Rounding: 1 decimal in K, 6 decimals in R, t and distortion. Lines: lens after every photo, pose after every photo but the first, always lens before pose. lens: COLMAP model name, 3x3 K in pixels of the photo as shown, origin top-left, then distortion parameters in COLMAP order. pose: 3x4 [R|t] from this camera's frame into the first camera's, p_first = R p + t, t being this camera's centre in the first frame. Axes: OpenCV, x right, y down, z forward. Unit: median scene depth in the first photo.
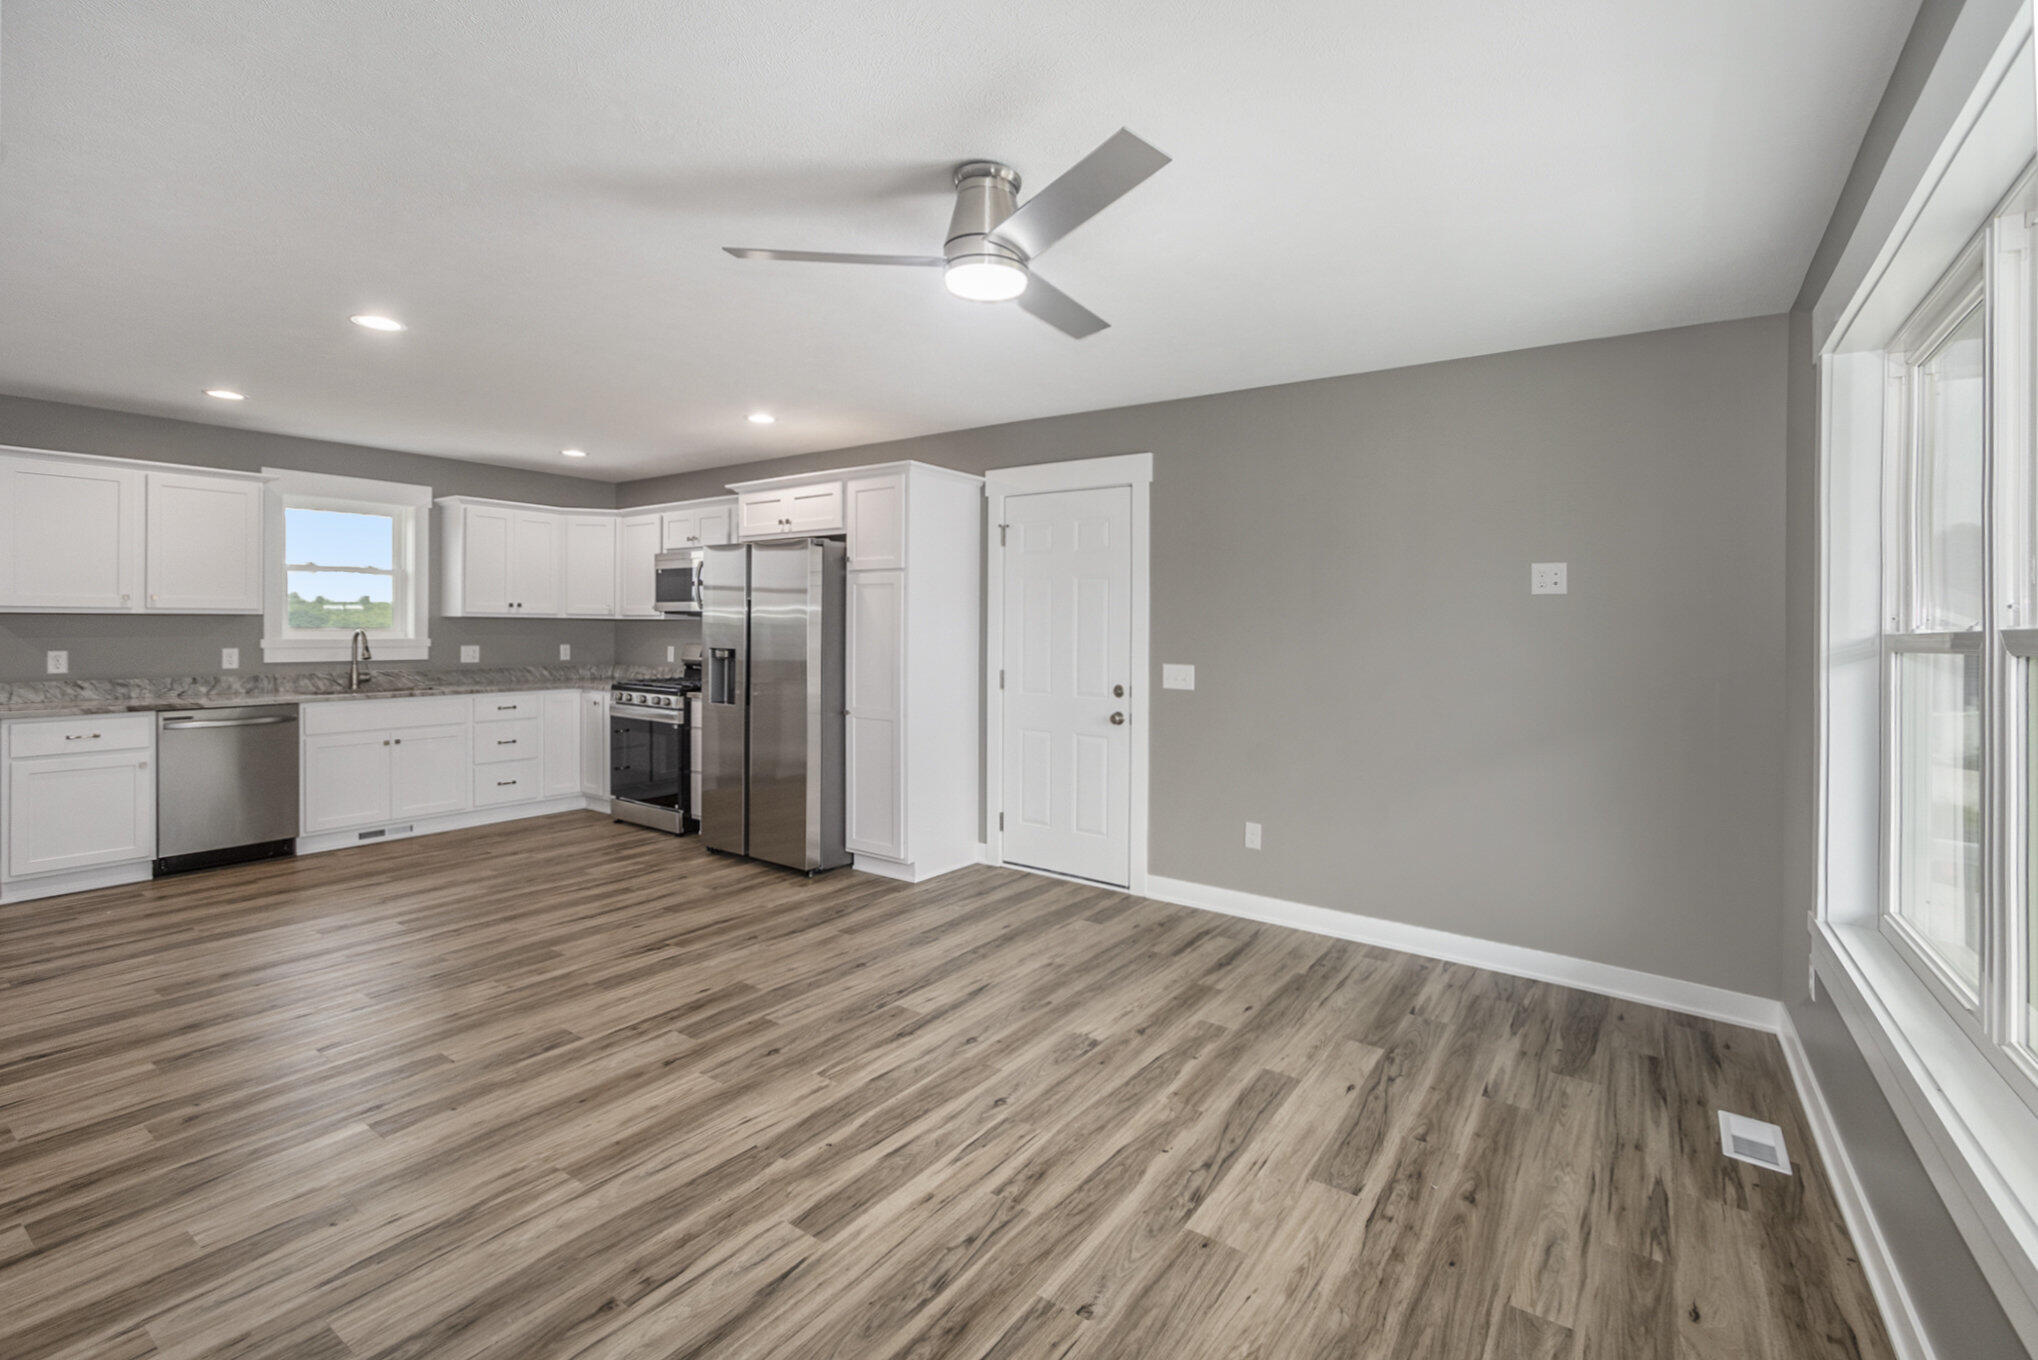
lens RADIAL K [[948.9, 0, 1036.0], [0, 948.9, 642.4], [0, 0, 1]] dist [0.028275, -0.001291]
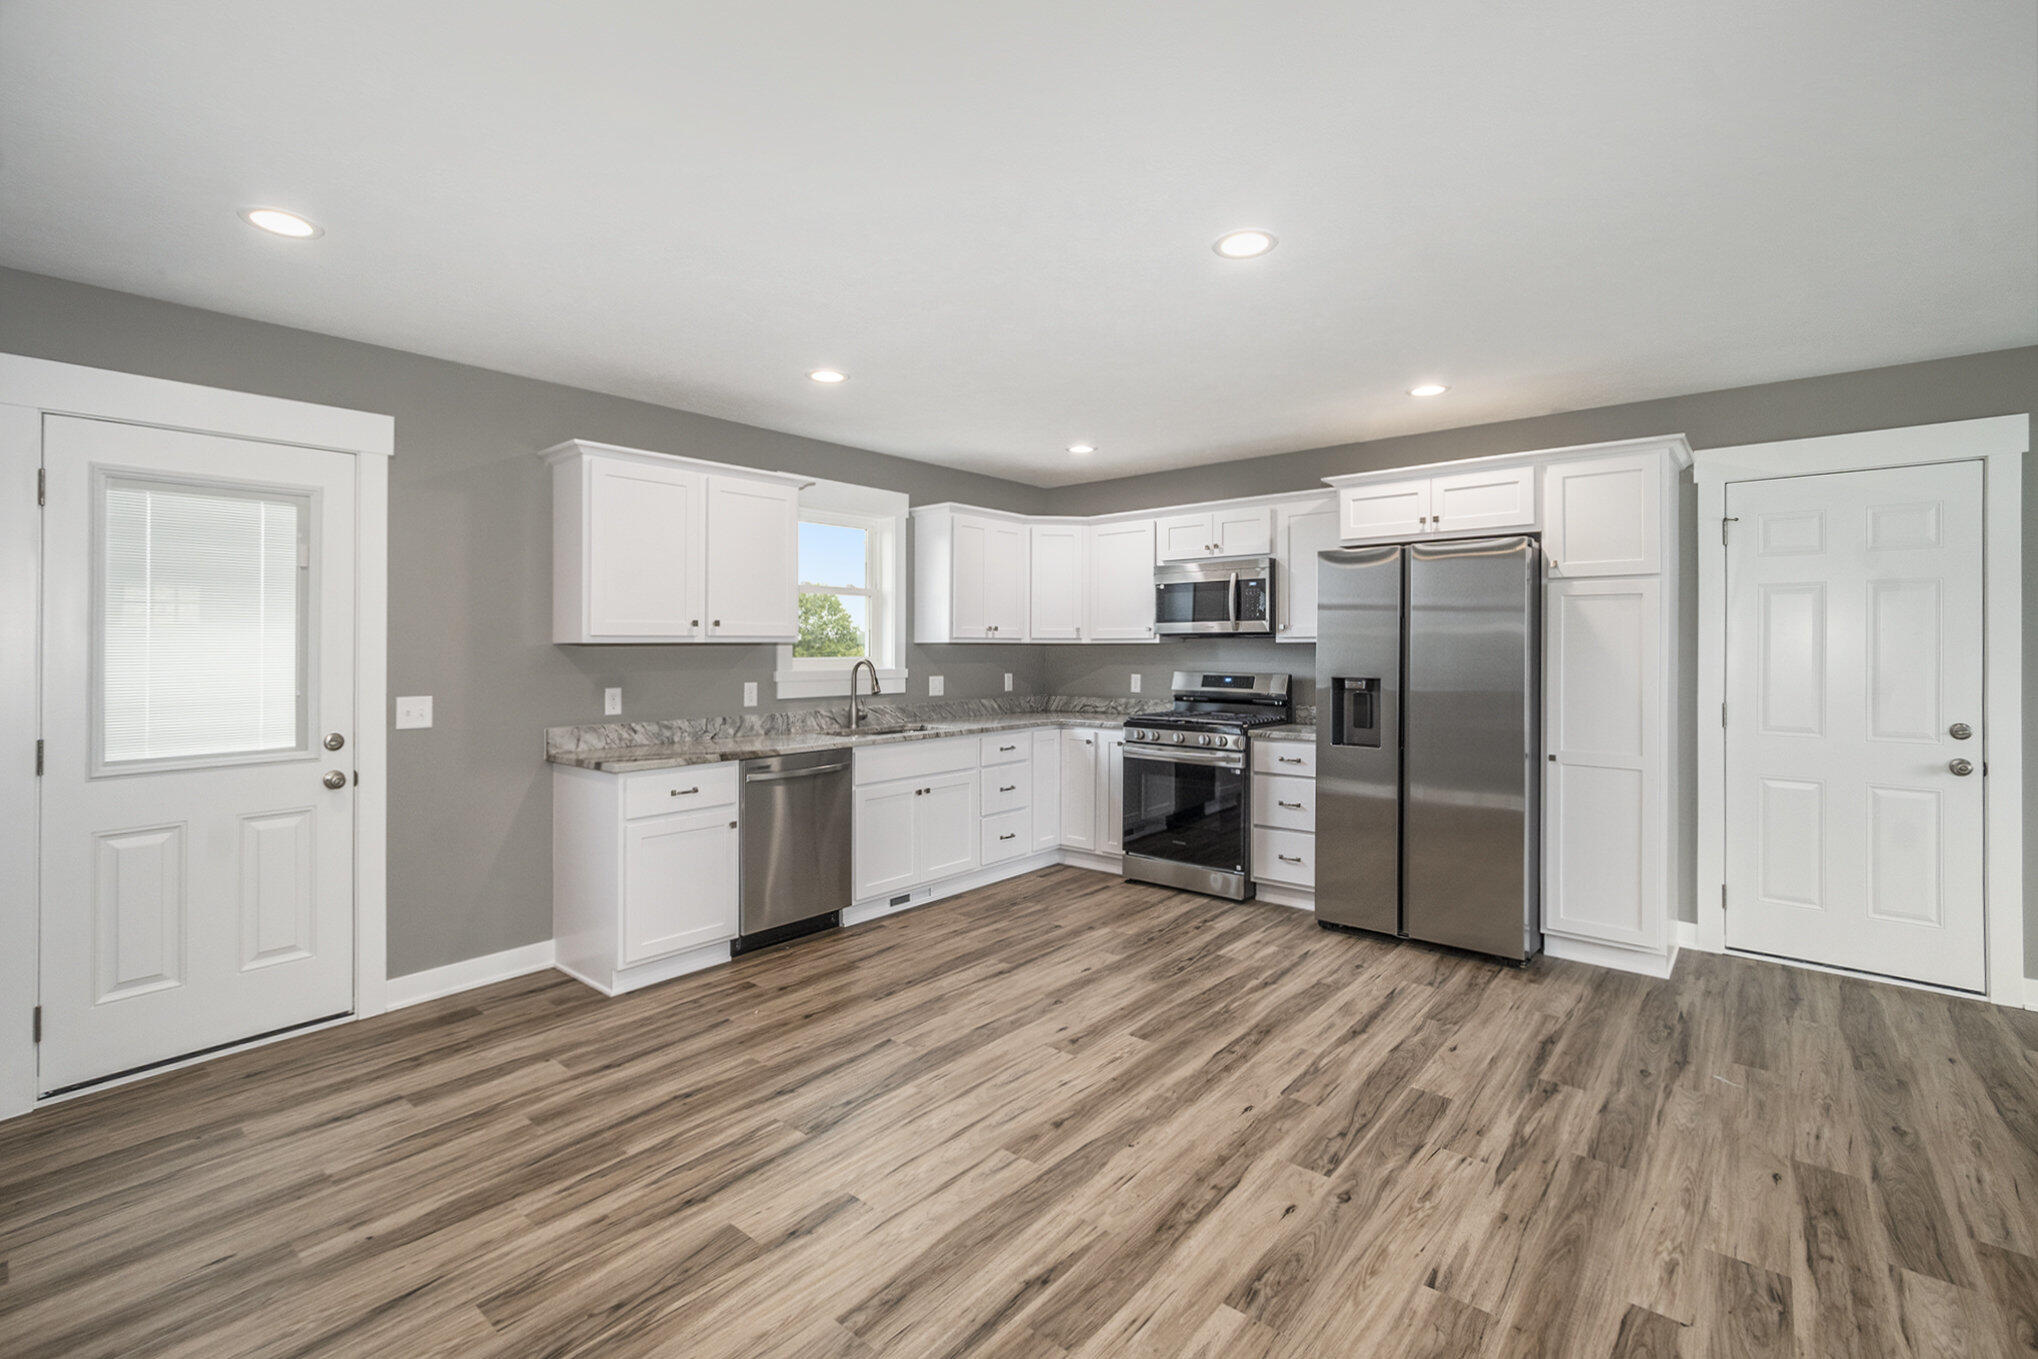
lens RADIAL K [[948.9, 0, 1038.8], [0, 948.9, 641.5], [0, 0, 1]] dist [0.028275, -0.001291]
pose [[0.998760, -0.011355, -0.048478, -0.619968], [0.010148, 0.999635, -0.025053, -0.007187], [0.048745, 0.024530, 0.998510, 0.195525]]
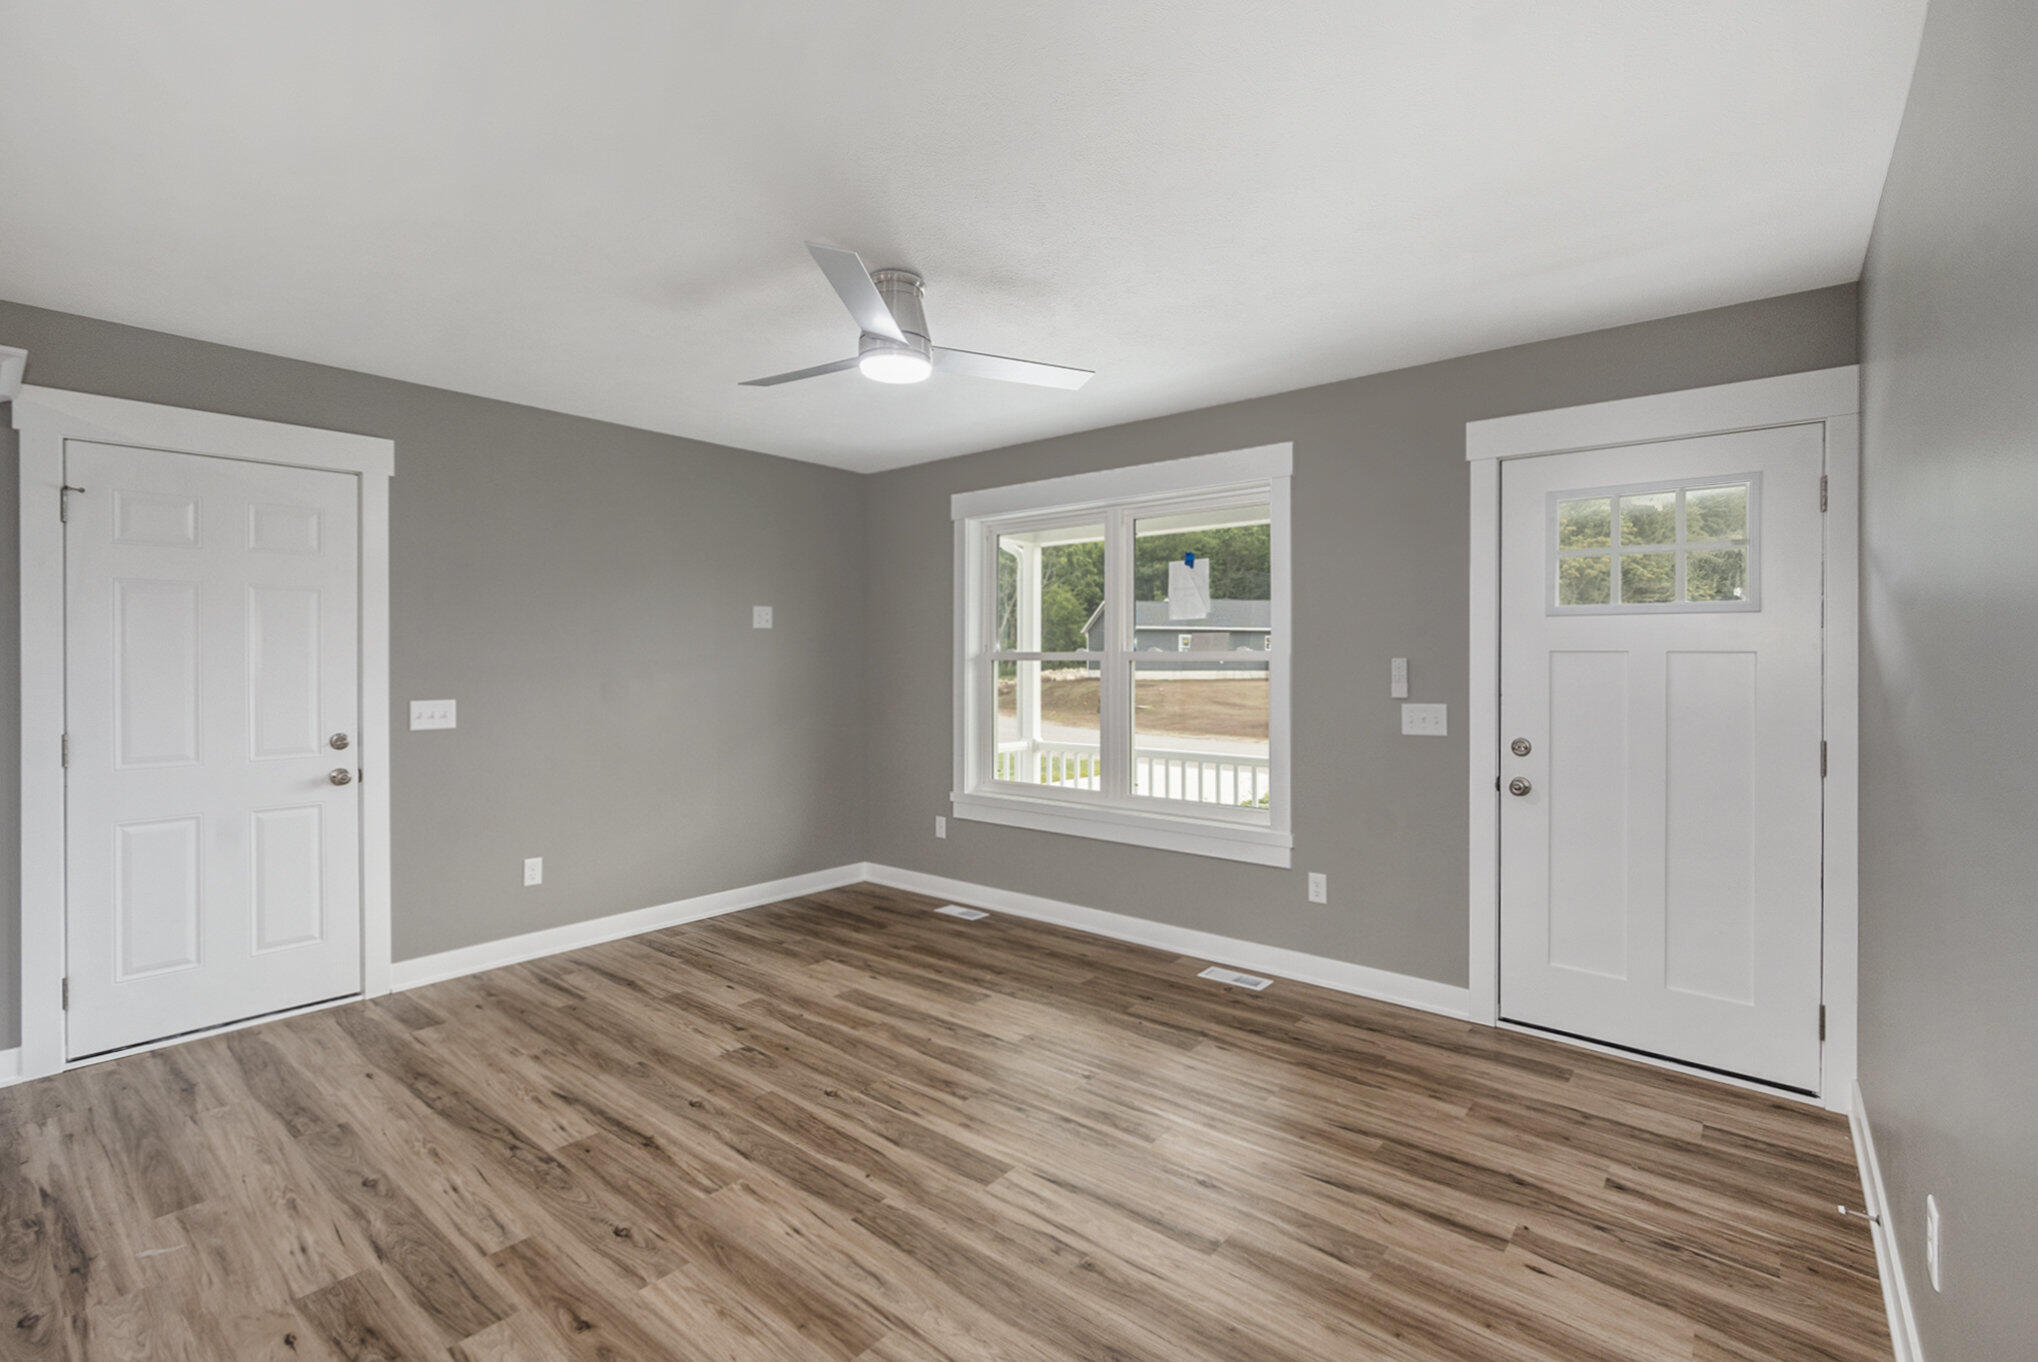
lens RADIAL K [[902.1, 0, 1053.7], [0, 902.1, 658.8], [0, 0, 1]] dist [0.010959, -0.000531]
pose [[0.074117, -0.019115, 0.997066, -0.607694], [0.018357, 0.999673, 0.017800, -0.016726], [-0.997081, 0.016983, 0.074444, 0.386347]]
